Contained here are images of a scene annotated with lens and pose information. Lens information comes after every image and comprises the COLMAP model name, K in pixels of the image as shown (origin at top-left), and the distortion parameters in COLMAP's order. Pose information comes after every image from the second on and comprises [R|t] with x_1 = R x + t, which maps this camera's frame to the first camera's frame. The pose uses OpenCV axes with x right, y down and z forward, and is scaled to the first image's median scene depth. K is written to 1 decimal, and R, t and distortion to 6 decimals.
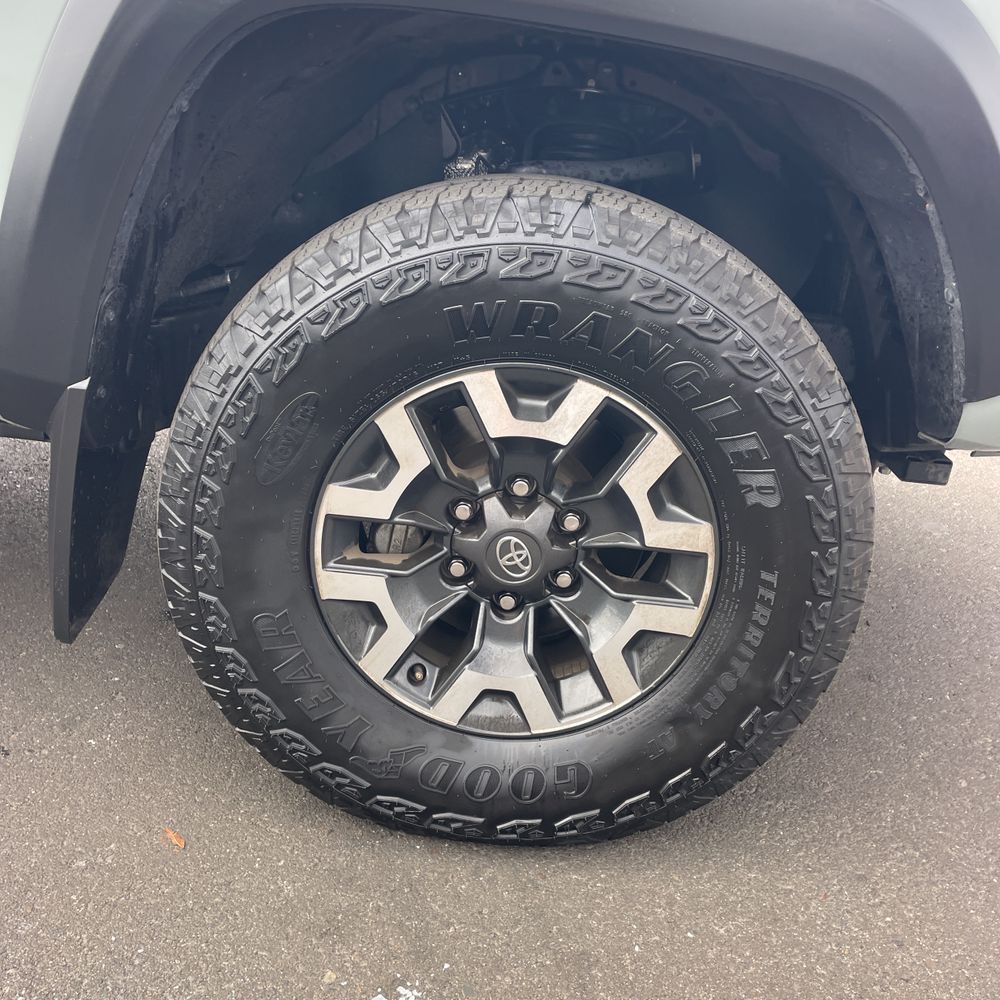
lens RADIAL K [[1040.7, 0, 520.8], [0, 1040.7, 501.4], [0, 0, 1]] dist [0.071950, -0.003758]
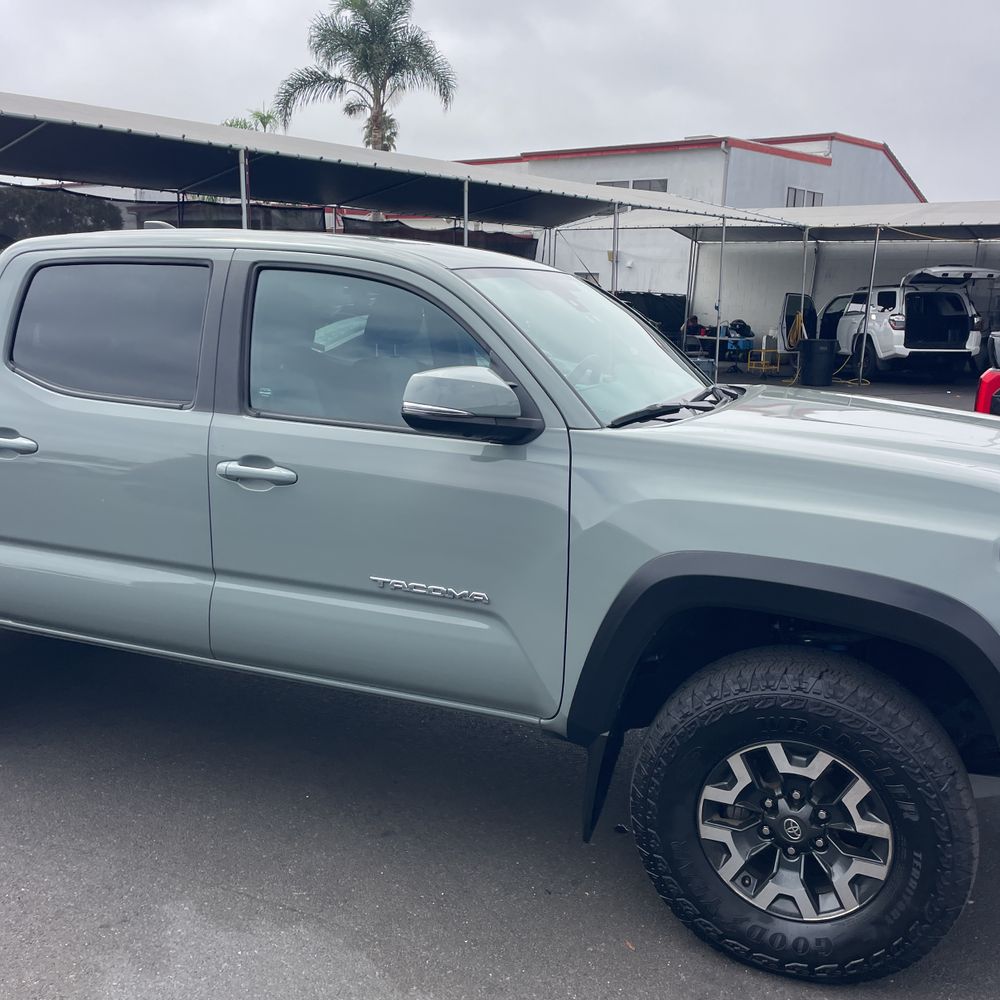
lens RADIAL K [[1015.7, 0, 489.1], [0, 1015.7, 490.7], [0, 0, 1]] dist [0.111382, -0.162137]
pose [[0.927298, -0.006926, -0.374259, 0.216510], [-0.070006, 0.978979, -0.191570, -0.180216], [0.367719, 0.203843, 0.907321, -1.312295]]
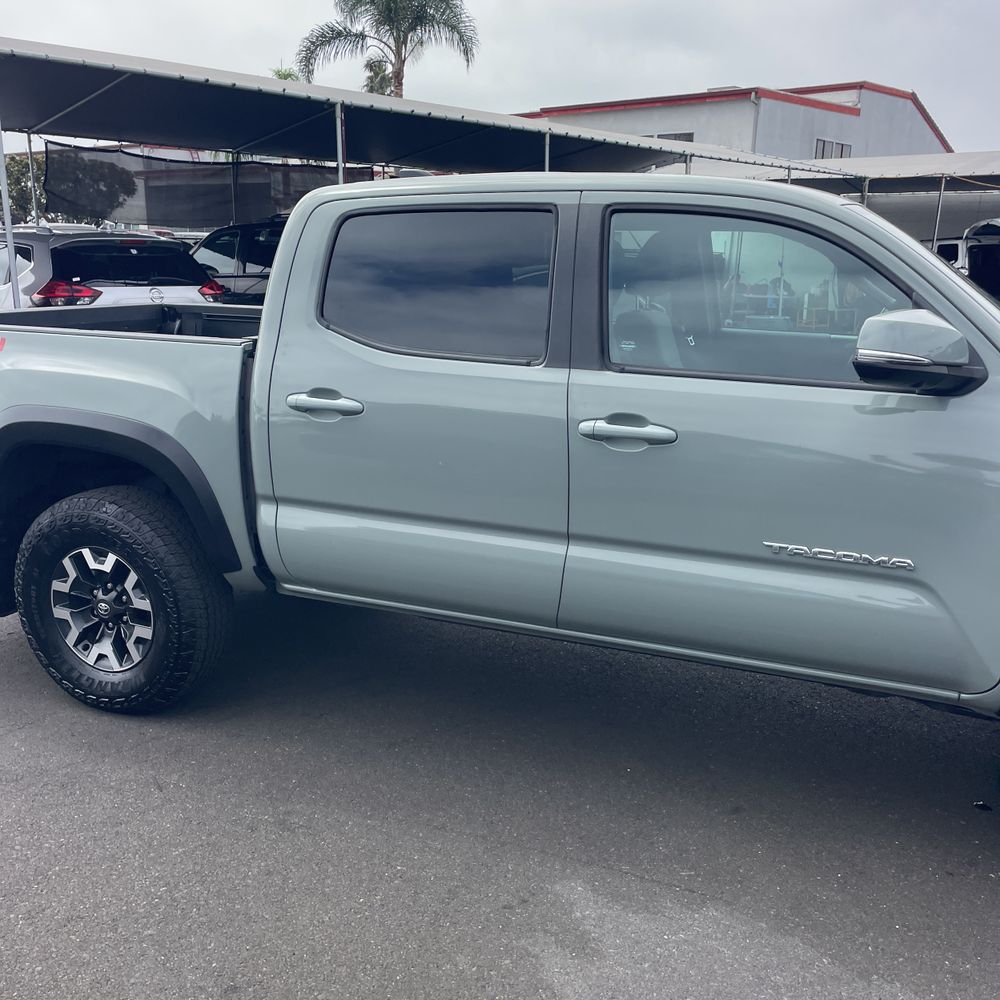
lens RADIAL K [[1011.2, 0, 461.8], [0, 1011.2, 504.3], [0, 0, 1]] dist [0.109052, -0.138738]
pose [[0.918985, 0.003649, -0.394276, -0.682124], [-0.065129, 0.987626, -0.142663, -0.140495], [0.388876, 0.156784, 0.907851, -1.501202]]
